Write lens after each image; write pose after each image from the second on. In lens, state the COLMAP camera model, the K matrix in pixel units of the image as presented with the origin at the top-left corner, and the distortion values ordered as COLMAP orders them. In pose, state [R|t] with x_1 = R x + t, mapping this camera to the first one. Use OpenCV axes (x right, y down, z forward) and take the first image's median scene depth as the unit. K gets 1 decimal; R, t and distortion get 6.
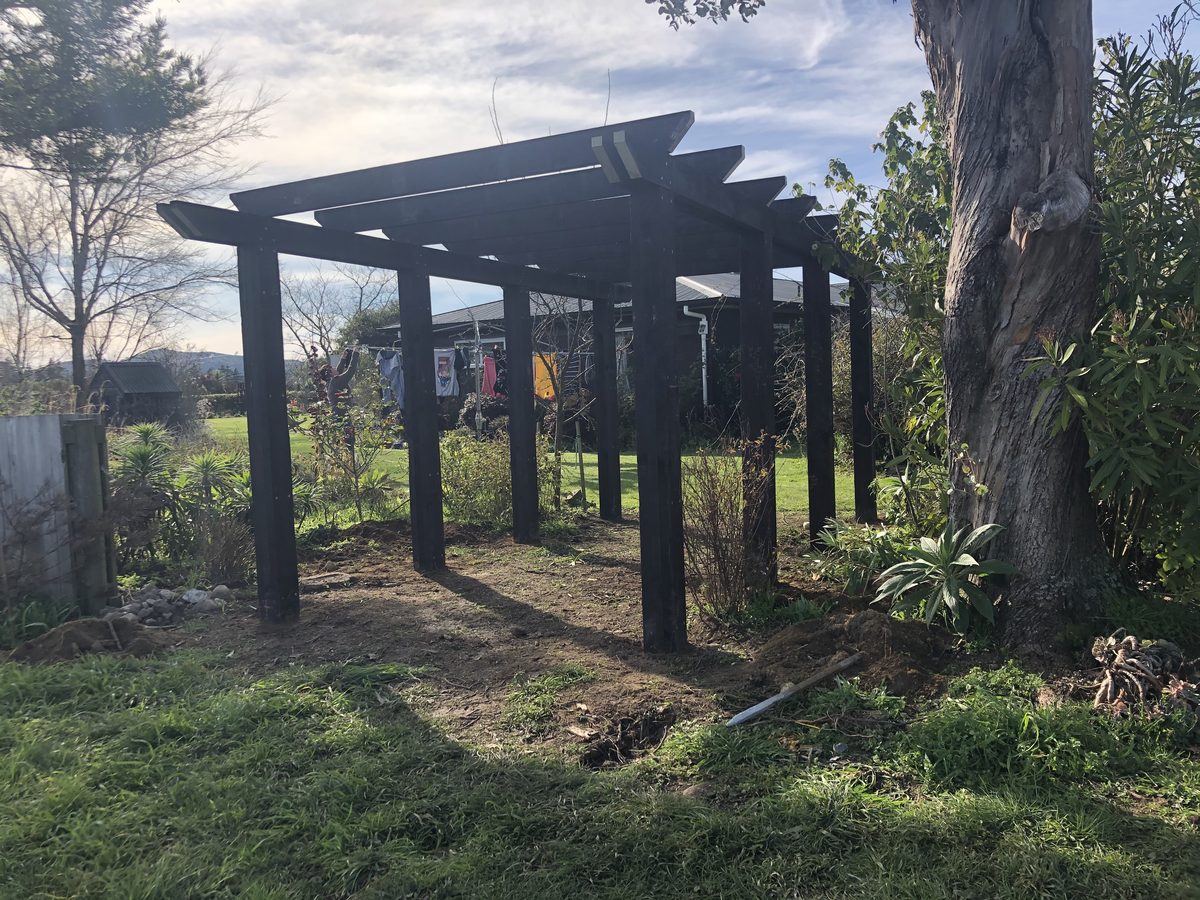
lens RADIAL K [[1003.2, 0, 602.6], [0, 1003.2, 418.9], [0, 0, 1]] dist [0.012785, -0.002627]
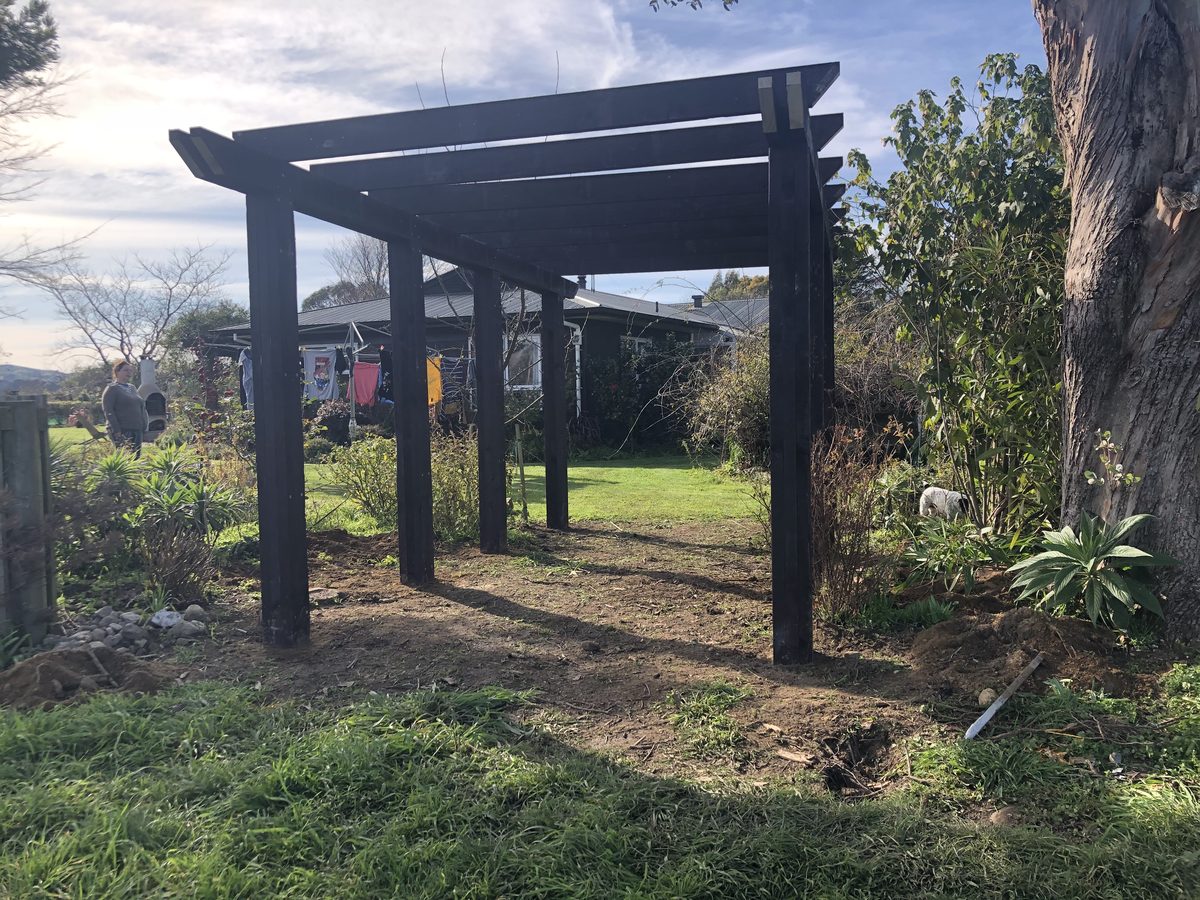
lens RADIAL K [[1003.2, 0, 602.6], [0, 1003.2, 418.9], [0, 0, 1]] dist [0.012785, -0.002627]
pose [[0.978381, 0.012524, 0.206429, -0.305625], [-0.008401, 0.999748, -0.020839, 0.036595], [-0.206638, 0.018654, 0.978240, 0.161143]]
